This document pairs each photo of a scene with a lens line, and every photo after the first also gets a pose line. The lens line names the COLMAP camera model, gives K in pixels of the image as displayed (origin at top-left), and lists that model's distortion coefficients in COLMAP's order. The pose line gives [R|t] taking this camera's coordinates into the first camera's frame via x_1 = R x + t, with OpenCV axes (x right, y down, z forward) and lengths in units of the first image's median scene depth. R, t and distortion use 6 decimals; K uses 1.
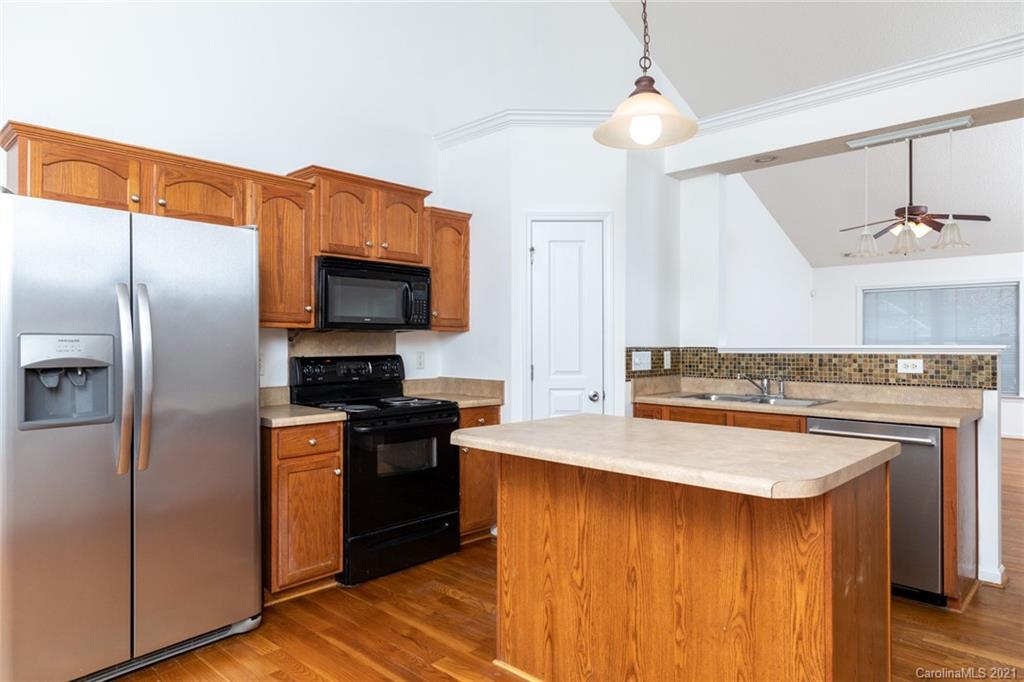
lens RADIAL K [[624.6, 0, 511.7], [0, 624.6, 342.5], [0, 0, 1]] dist [0.008784, 0.002807]
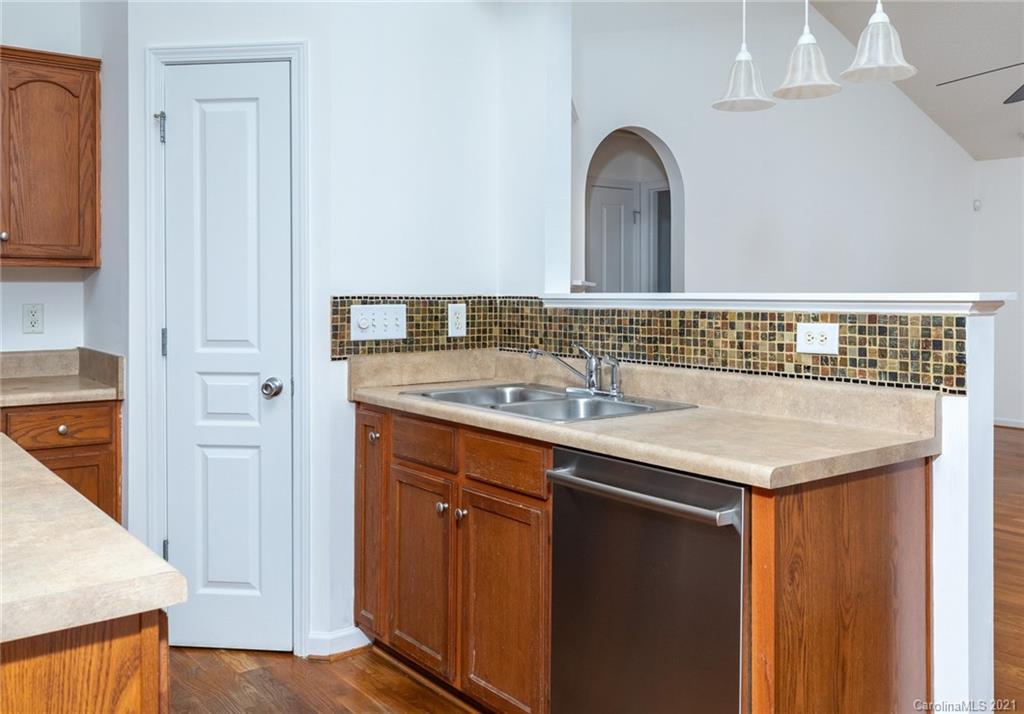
lens RADIAL K [[875.6, 0, 506.3], [0, 875.6, 293.3], [0, 0, 1]] dist [-0.007851, -0.000808]
pose [[0.990767, 0.001284, -0.135570, 0.444968], [-0.000552, 0.999985, 0.005435, 0.000805], [0.135575, -0.005310, 0.990753, 0.290997]]
